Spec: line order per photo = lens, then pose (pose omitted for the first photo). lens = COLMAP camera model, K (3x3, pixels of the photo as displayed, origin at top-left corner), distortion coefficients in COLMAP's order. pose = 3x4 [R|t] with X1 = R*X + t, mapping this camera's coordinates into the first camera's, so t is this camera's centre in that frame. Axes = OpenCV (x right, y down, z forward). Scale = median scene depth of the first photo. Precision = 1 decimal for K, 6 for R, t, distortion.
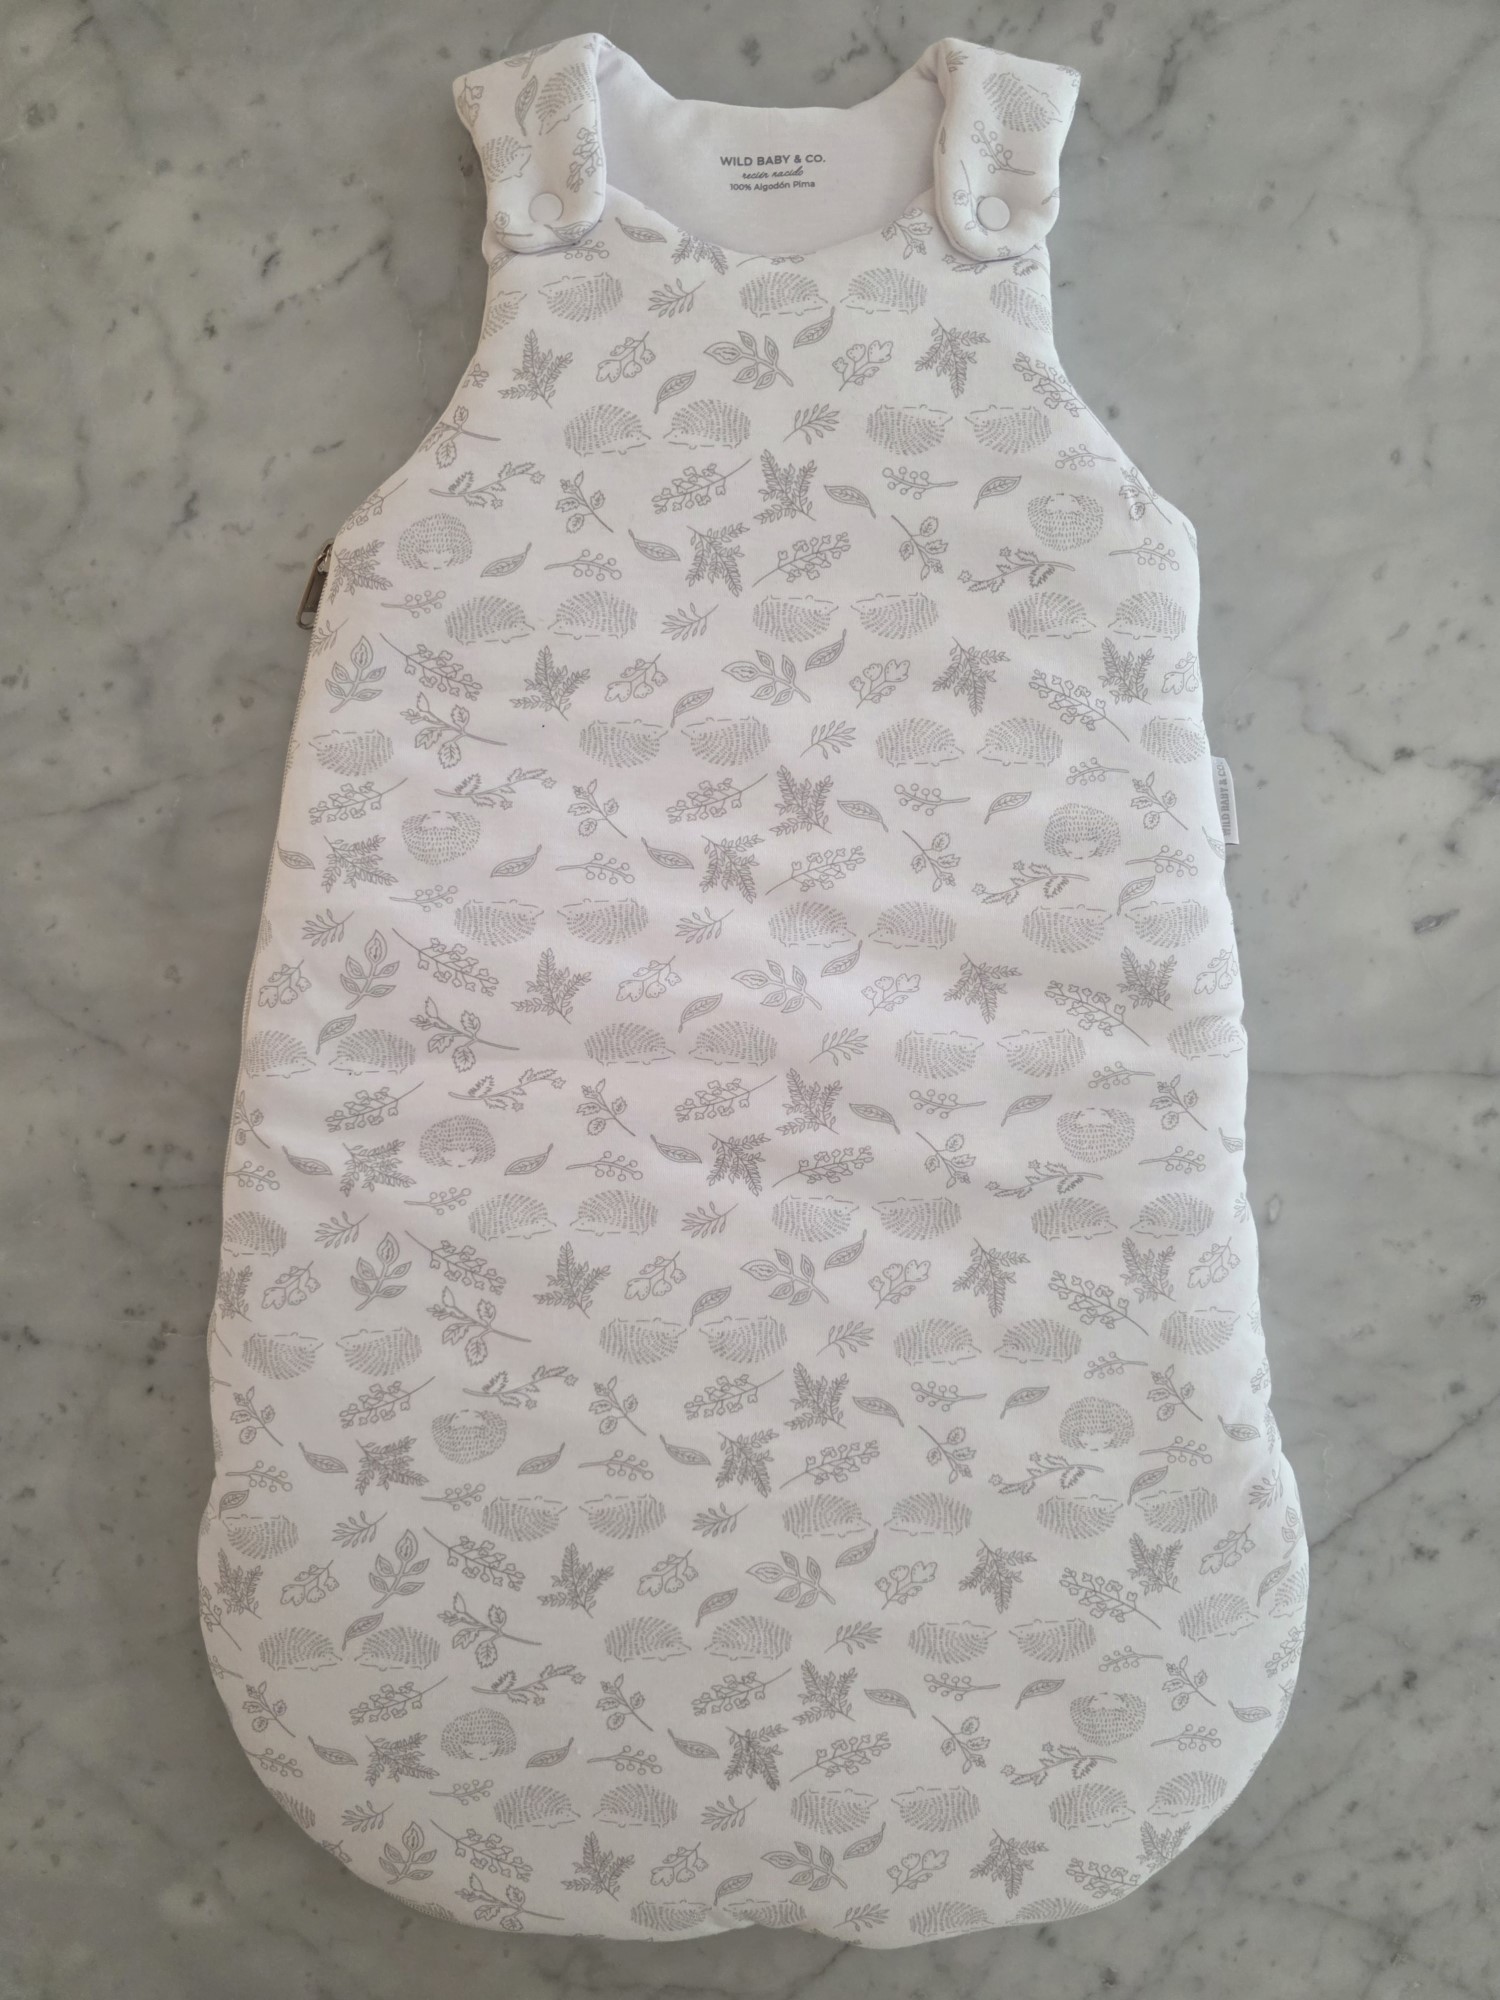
lens RADIAL K [[1367.6, 0, 746.2], [0, 1367.6, 996.1], [0, 0, 1]] dist [0.043591, -0.045563]
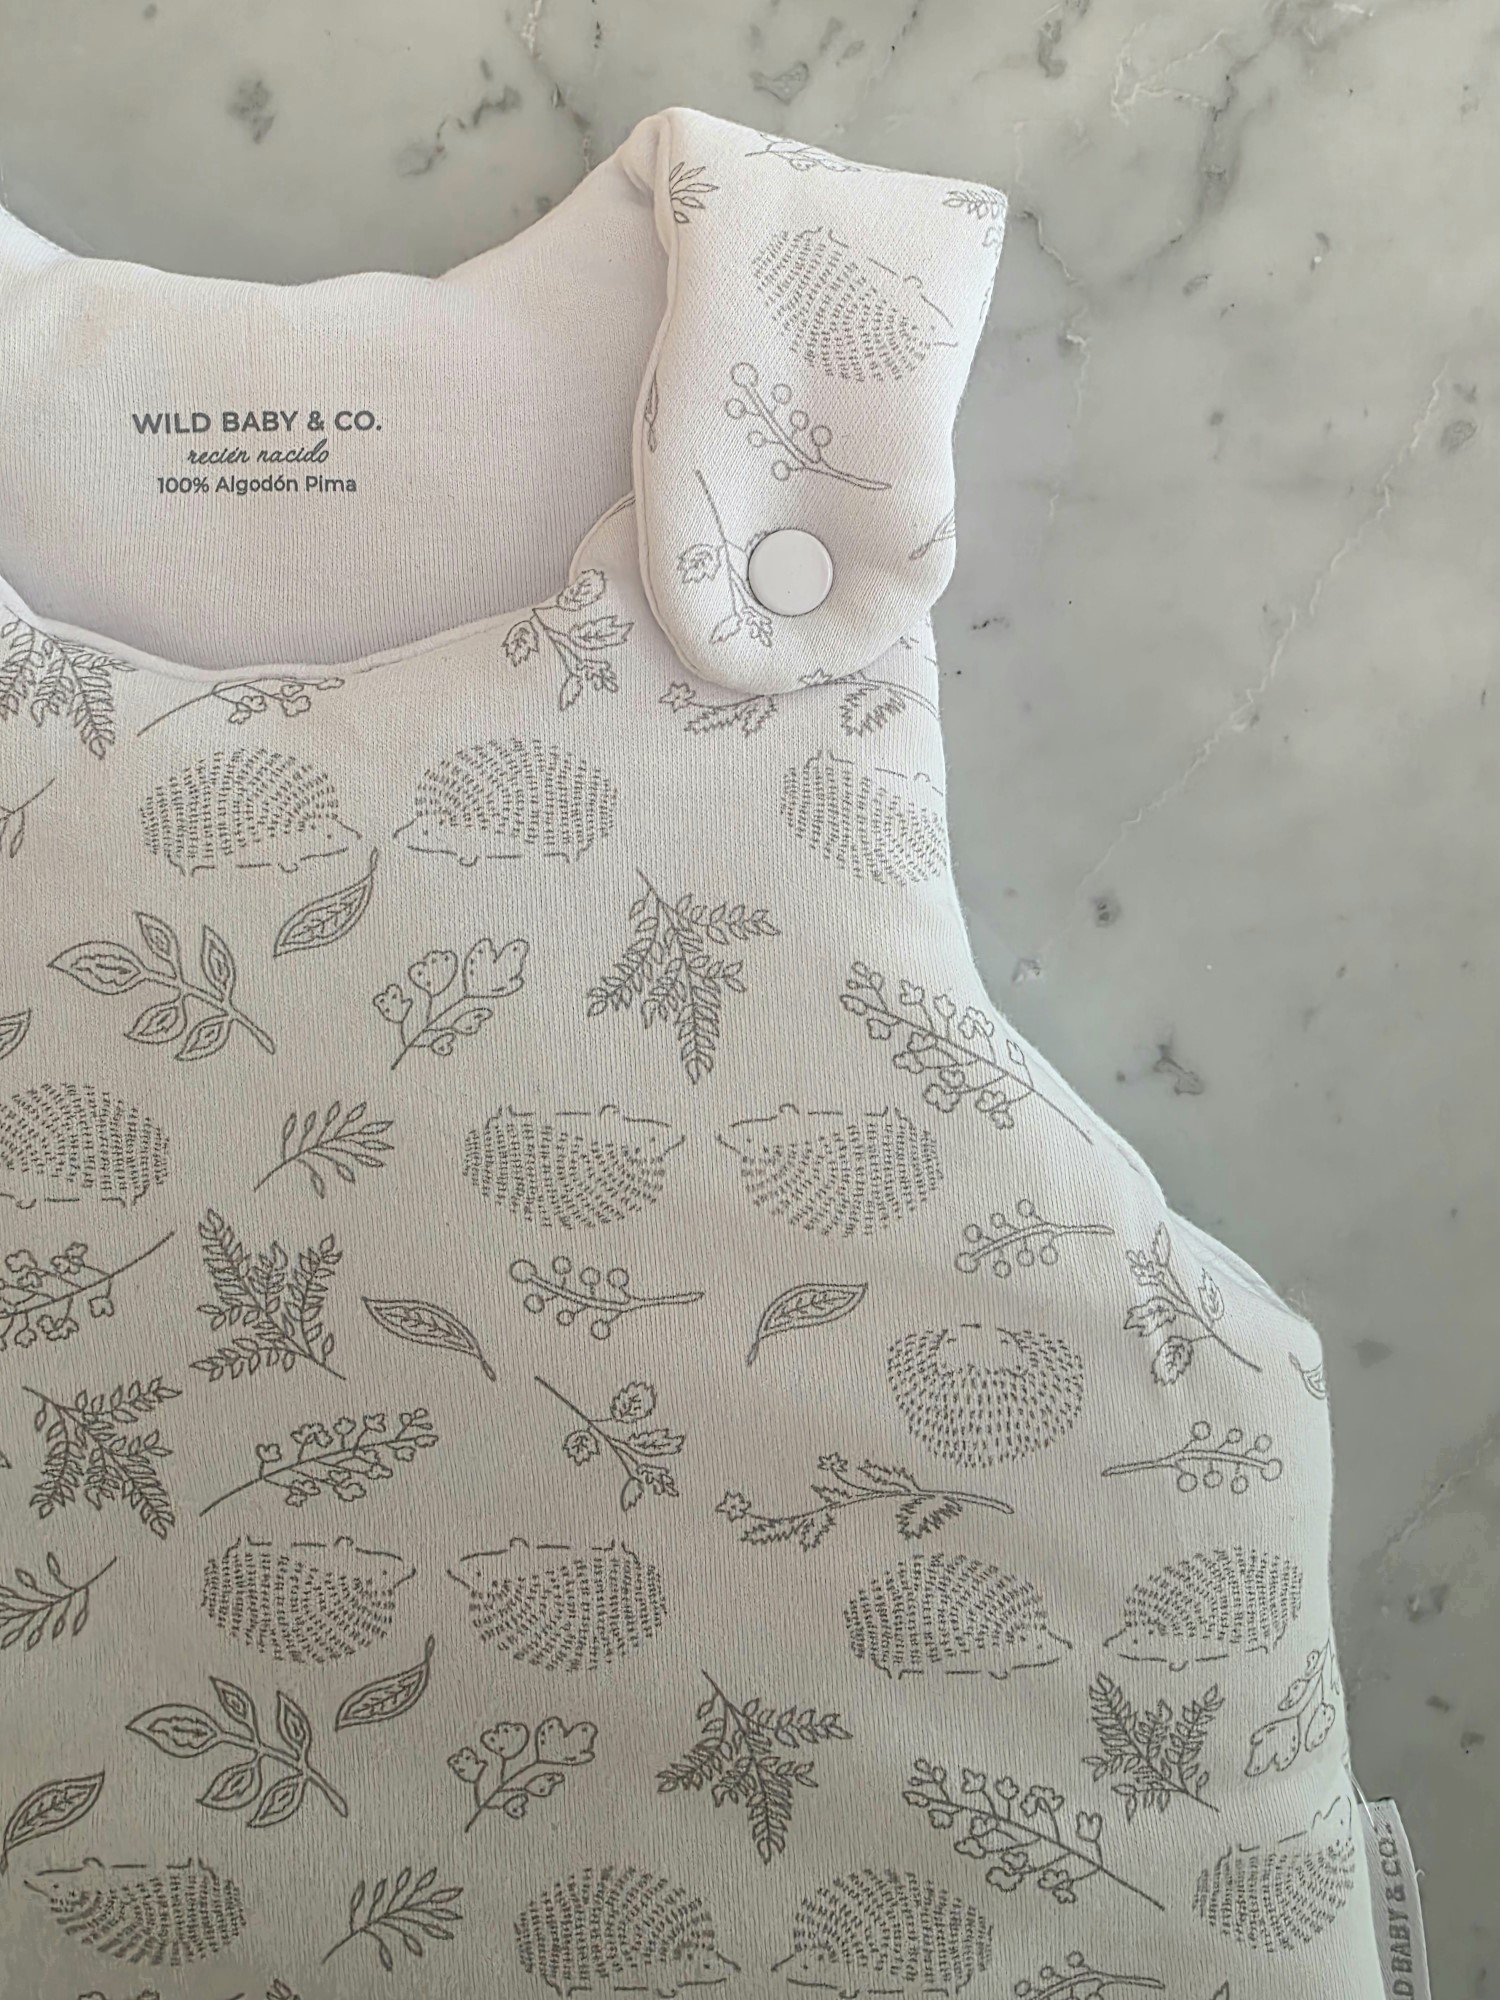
lens RADIAL K [[1343.3, 0, 746.6], [0, 1343.3, 511.1], [0, 0, 1]] dist [0.006229, -0.003838]
pose [[0.999637, -0.016862, -0.020997, 0.175929], [0.016732, 0.999840, -0.006395, -0.585767], [0.021101, 0.006041, 0.999759, 0.616622]]
